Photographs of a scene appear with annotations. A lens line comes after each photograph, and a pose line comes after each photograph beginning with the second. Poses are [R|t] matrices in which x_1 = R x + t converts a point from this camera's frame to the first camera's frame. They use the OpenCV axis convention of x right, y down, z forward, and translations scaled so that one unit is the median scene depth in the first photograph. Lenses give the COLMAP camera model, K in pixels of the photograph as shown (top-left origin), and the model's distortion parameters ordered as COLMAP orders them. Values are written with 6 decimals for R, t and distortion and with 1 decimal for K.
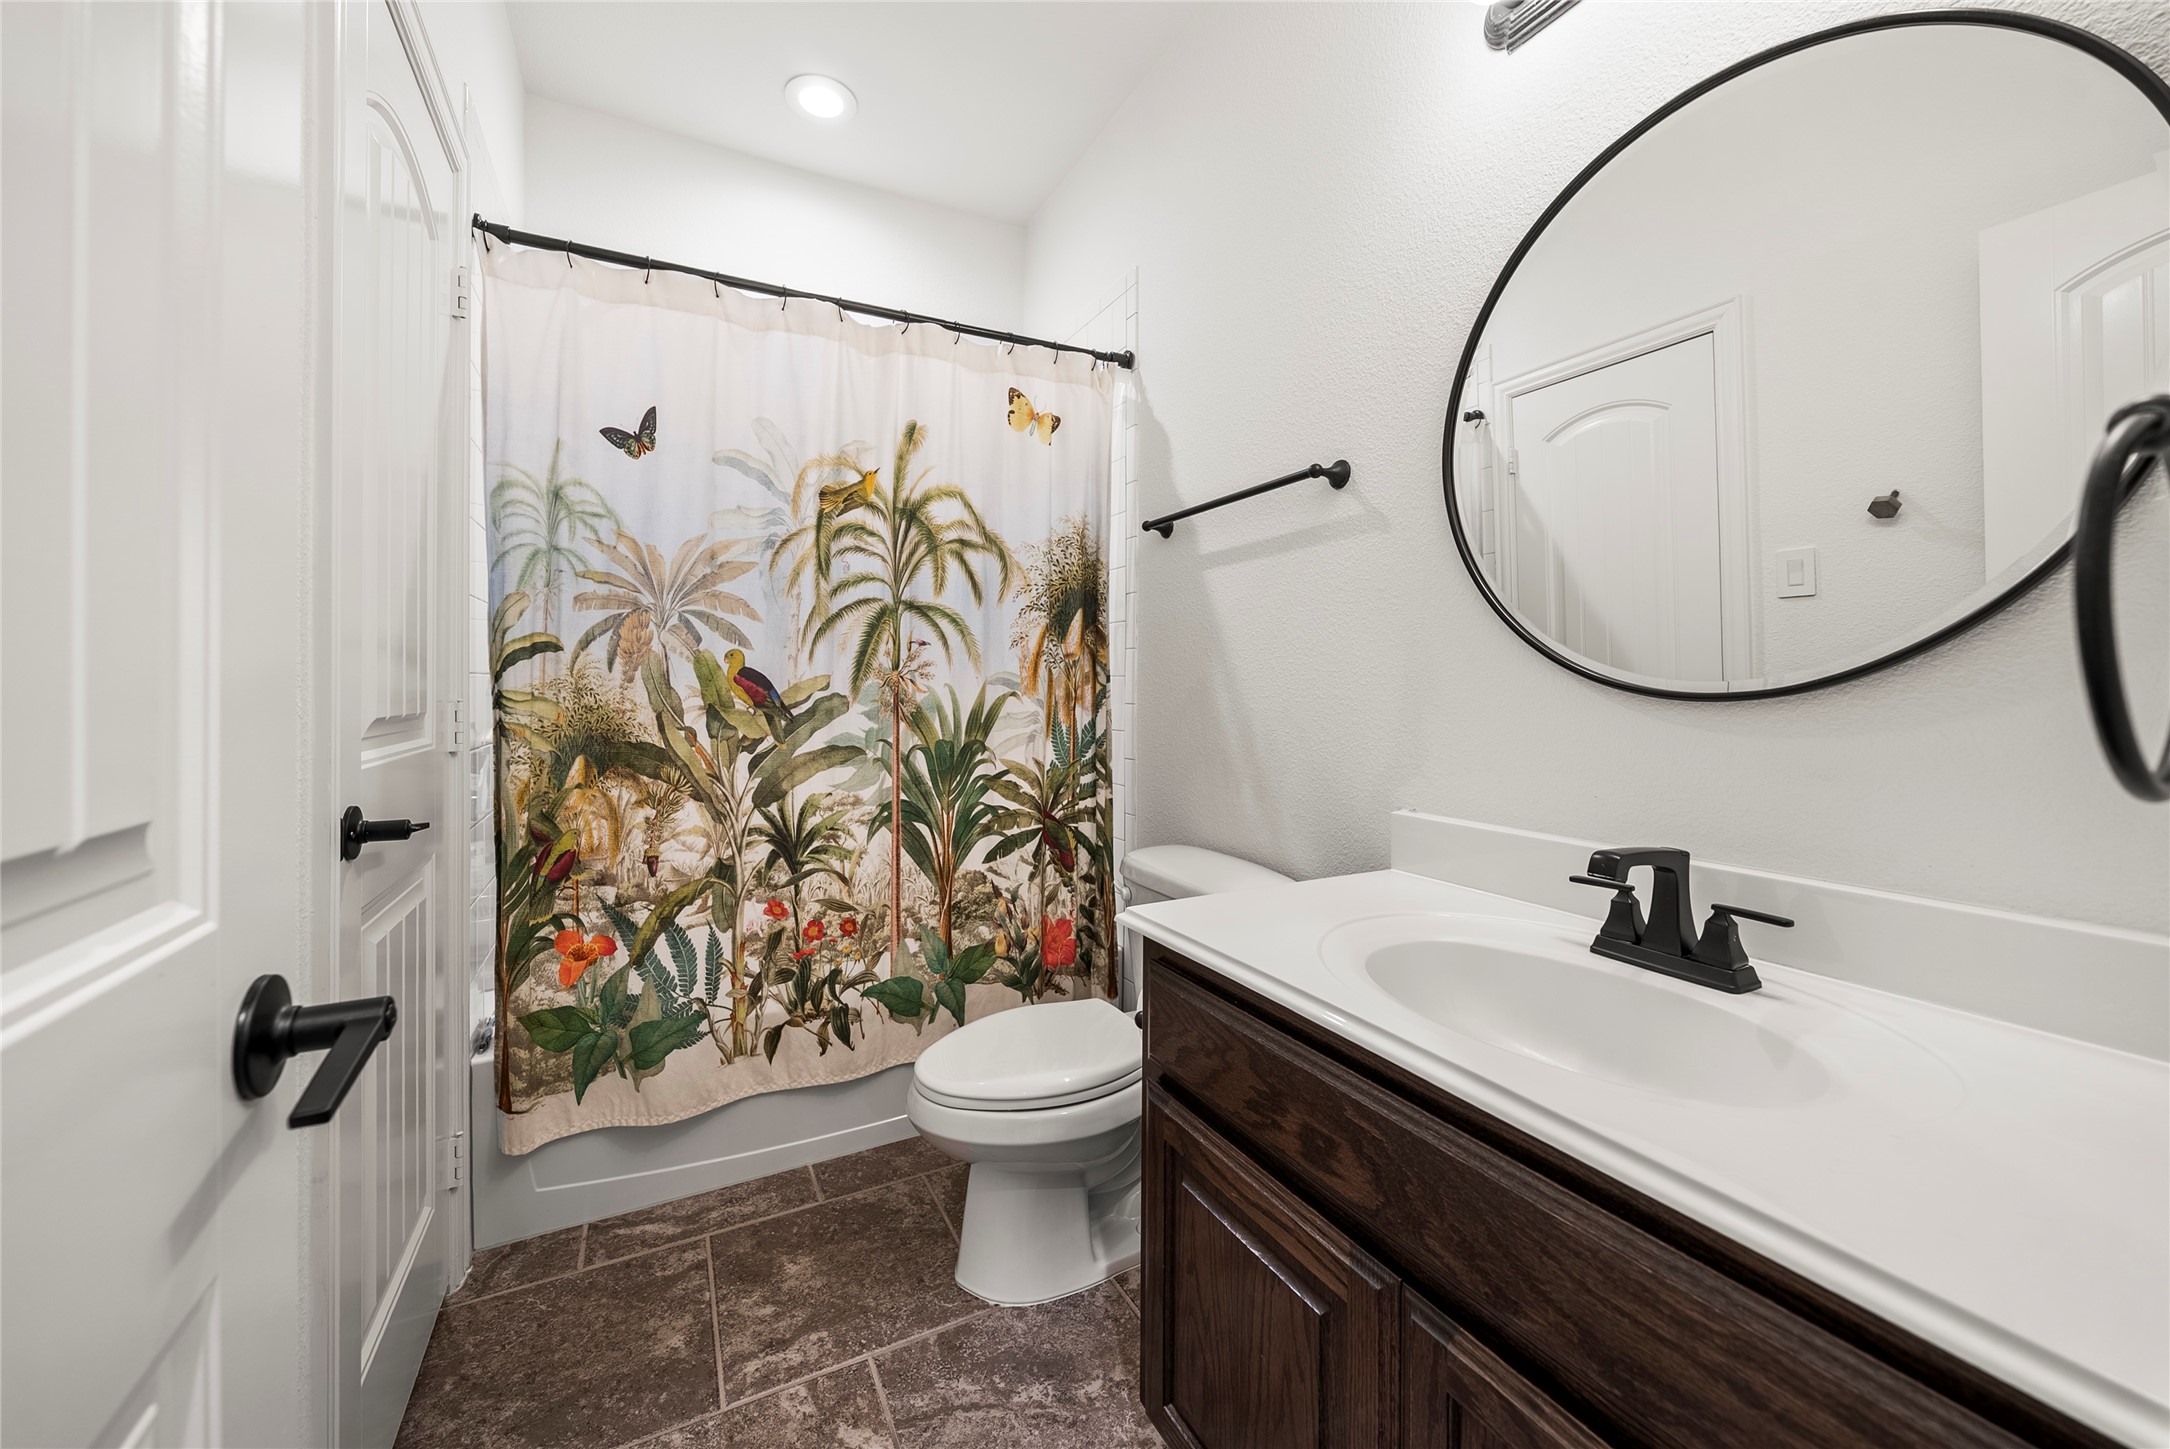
lens RADIAL K [[836.1, 0, 1085.3], [0, 836.1, 703.1], [0, 0, 1]] dist [0.000603, 0.000022]
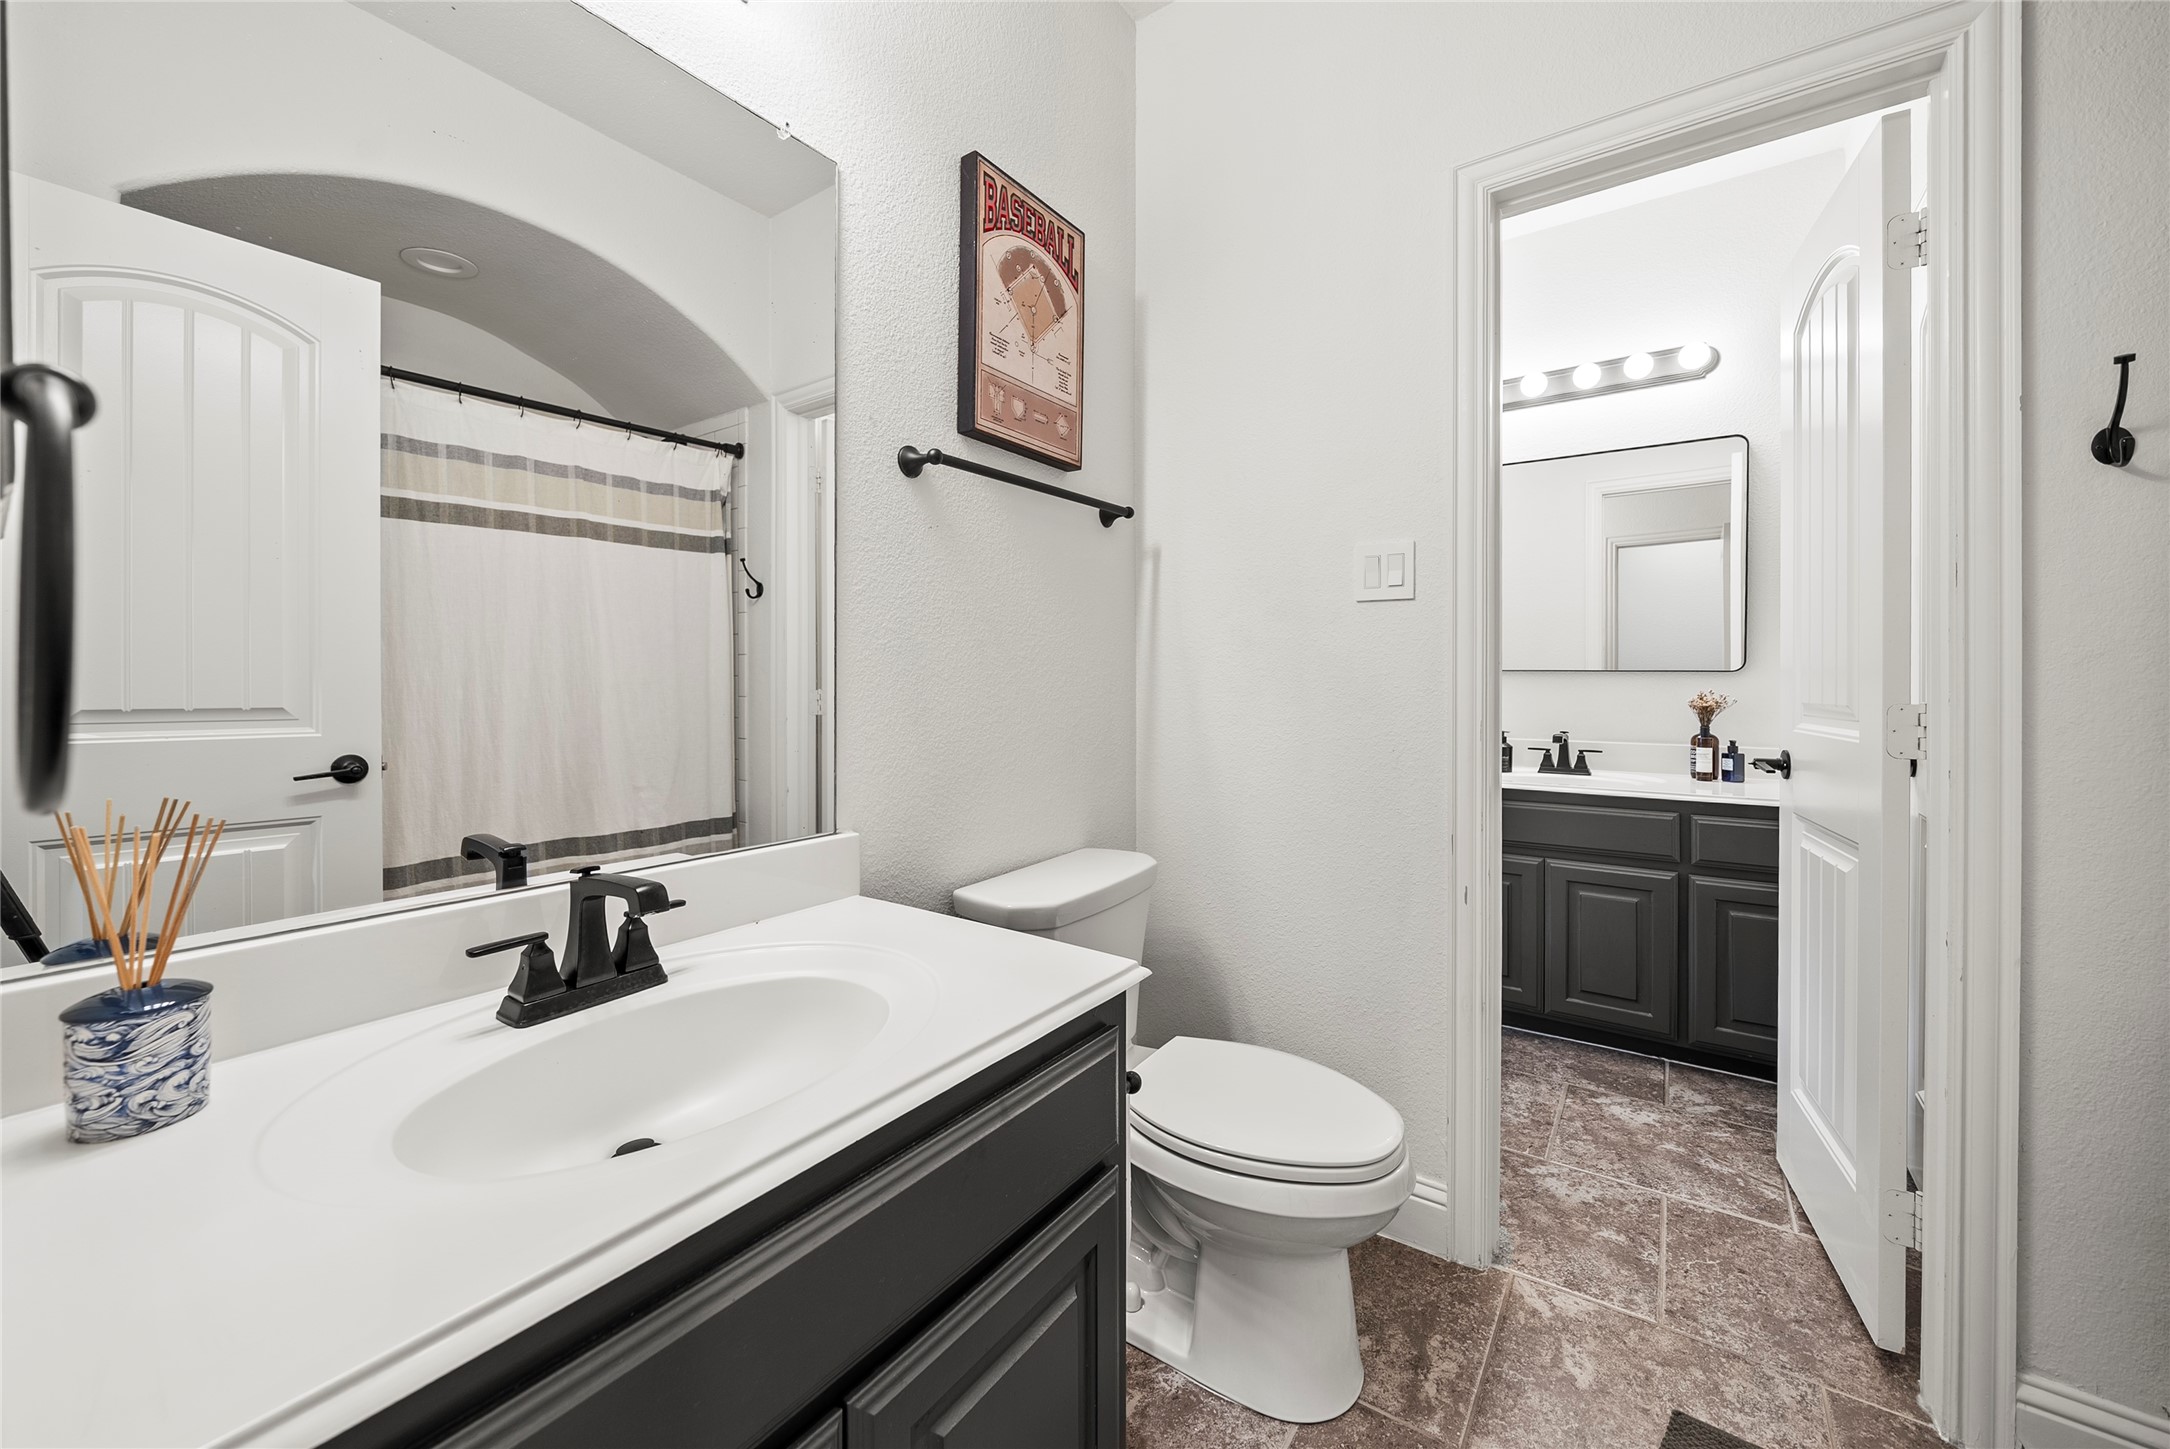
lens RADIAL K [[836.1, 0, 1095.9], [0, 836.1, 680.0], [0, 0, 1]] dist [0.000603, 0.000022]
pose [[-0.465047, 0.000102, 0.885286, -0.829792], [0.006570, 0.999973, 0.003336, -0.033613], [-0.885261, 0.007368, -0.465035, 2.568083]]
